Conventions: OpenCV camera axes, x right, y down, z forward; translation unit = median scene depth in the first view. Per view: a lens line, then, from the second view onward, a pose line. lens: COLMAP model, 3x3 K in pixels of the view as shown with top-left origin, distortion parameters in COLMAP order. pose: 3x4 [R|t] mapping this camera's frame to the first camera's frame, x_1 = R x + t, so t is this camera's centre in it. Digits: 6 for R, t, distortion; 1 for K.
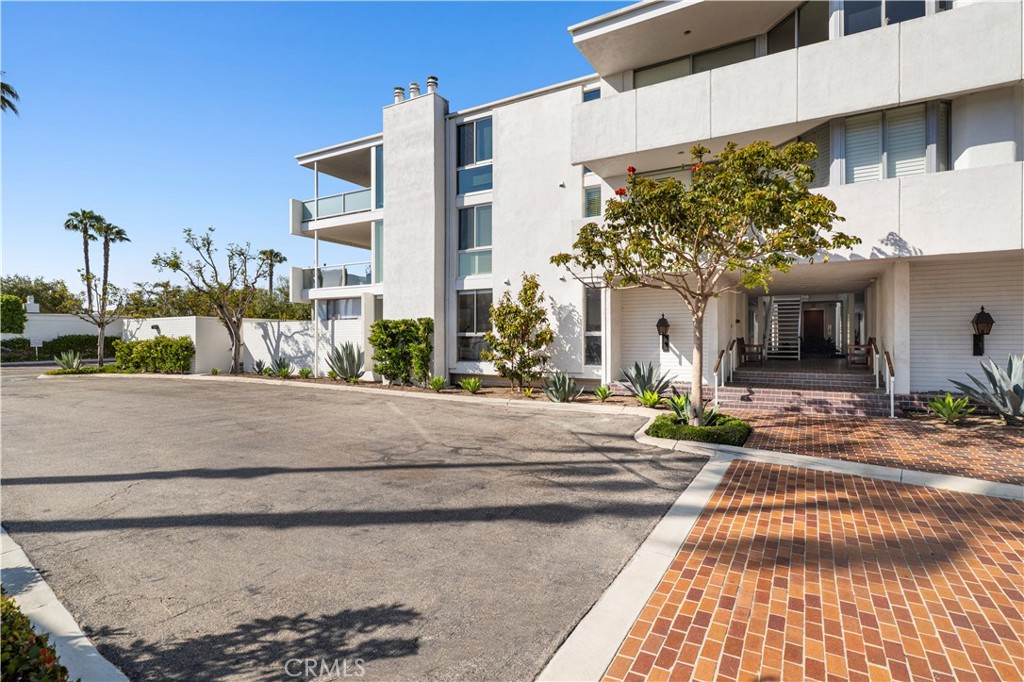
lens RADIAL K [[513.9, 0, 510.6], [0, 513.9, 338.8], [0, 0, 1]] dist [-0.002612, -0.000219]
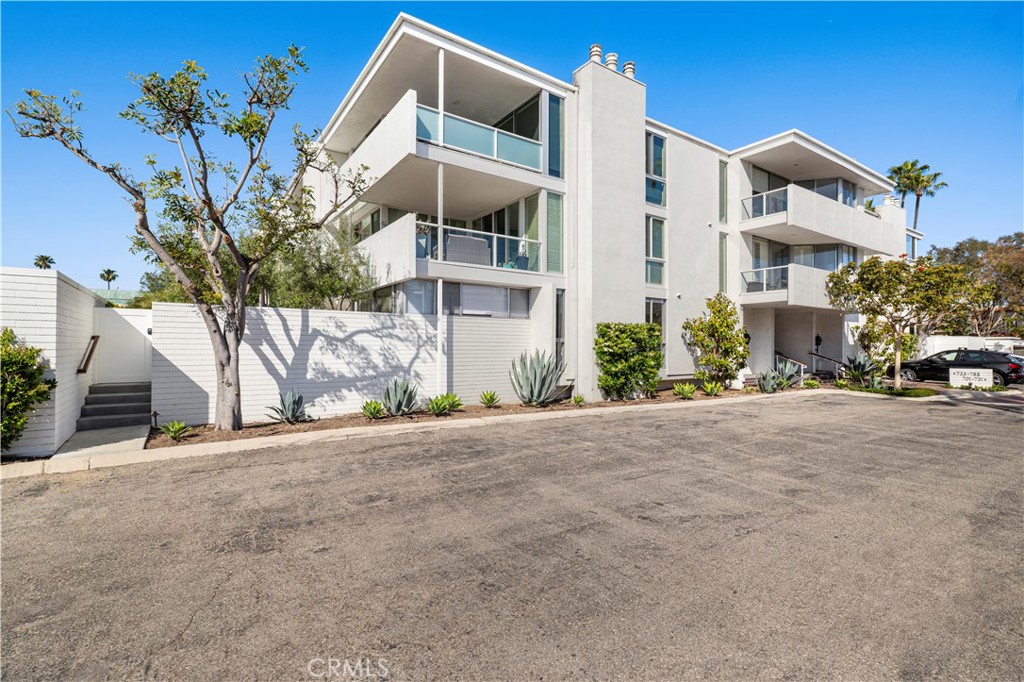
lens RADIAL K [[472.9, 0, 513.5], [0, 472.9, 344.1], [0, 0, 1]] dist [0.003779, 0.000171]
pose [[0.412456, 0.001066, 0.910977, -0.812070], [-0.003536, 0.999994, 0.000431, -0.000490], [-0.910971, -0.003399, 0.412457, 0.659675]]
